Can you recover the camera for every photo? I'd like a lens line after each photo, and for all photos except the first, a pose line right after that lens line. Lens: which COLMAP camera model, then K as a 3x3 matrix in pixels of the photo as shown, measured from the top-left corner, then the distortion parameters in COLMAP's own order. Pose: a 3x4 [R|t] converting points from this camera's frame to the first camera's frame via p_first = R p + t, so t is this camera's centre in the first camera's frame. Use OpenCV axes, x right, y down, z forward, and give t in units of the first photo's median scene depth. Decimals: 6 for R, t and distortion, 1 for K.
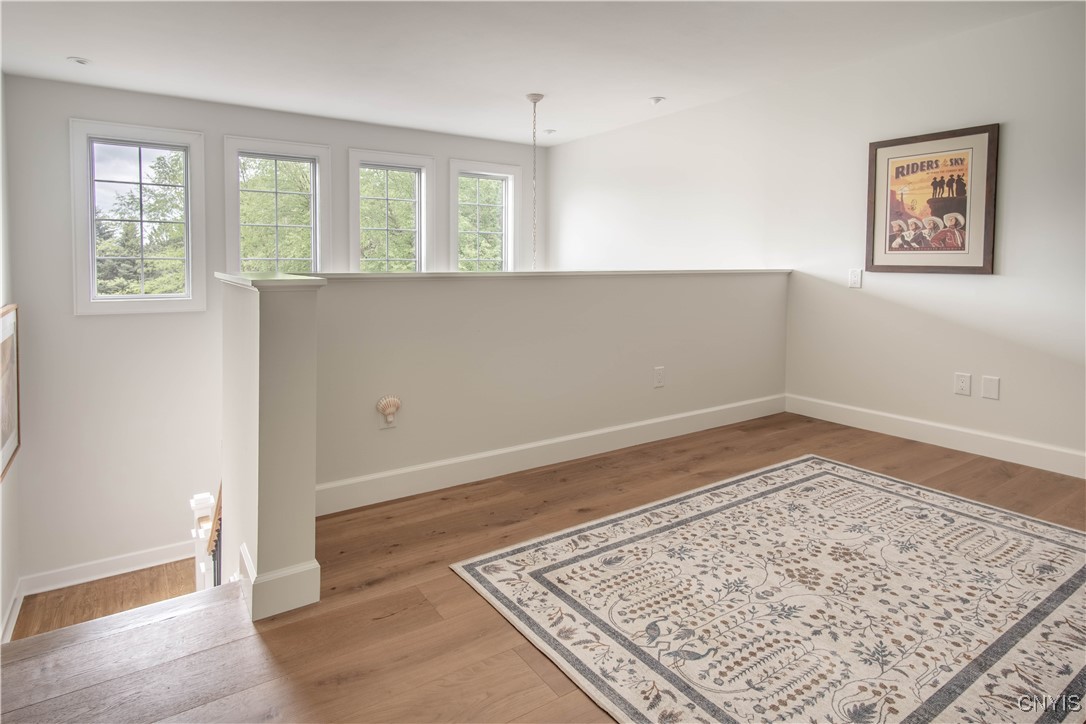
lens RADIAL K [[606.8, 0, 546.9], [0, 606.8, 290.0], [0, 0, 1]] dist [0.003164, 0.000437]
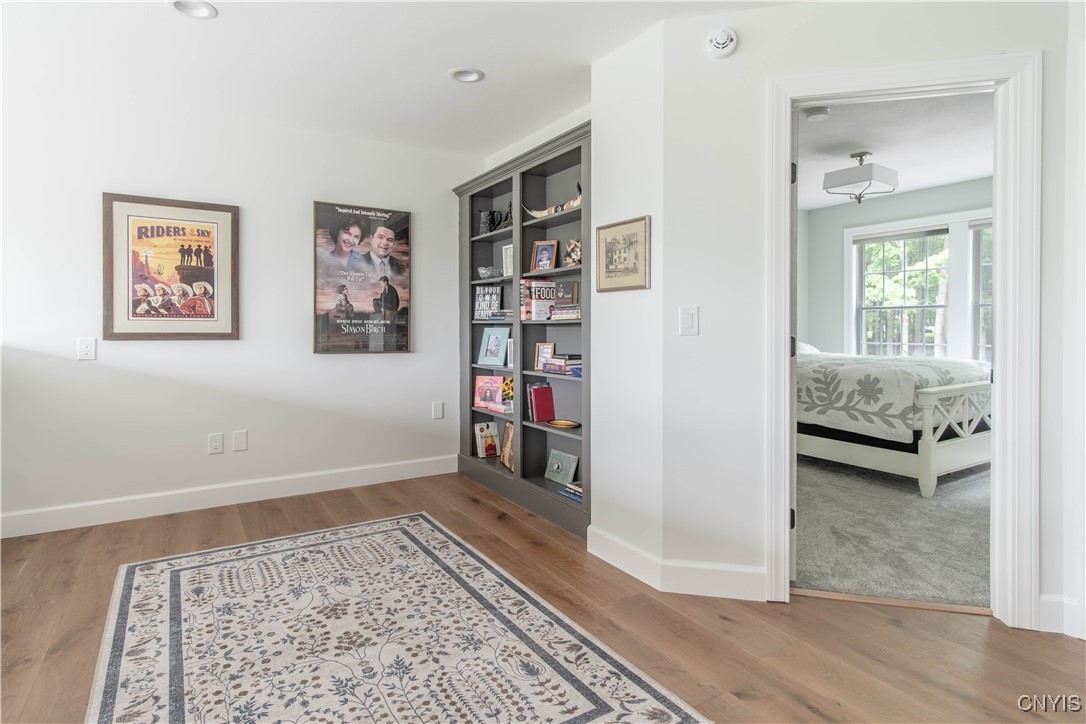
lens RADIAL K [[592.6, 0, 545.4], [0, 592.6, 336.1], [0, 0, 1]] dist [0.006353, 0.001072]
pose [[0.038804, -0.017471, 0.999094, -0.329373], [0.049219, 0.998667, 0.015552, -0.020811], [-0.998034, 0.048570, 0.039612, 0.379061]]
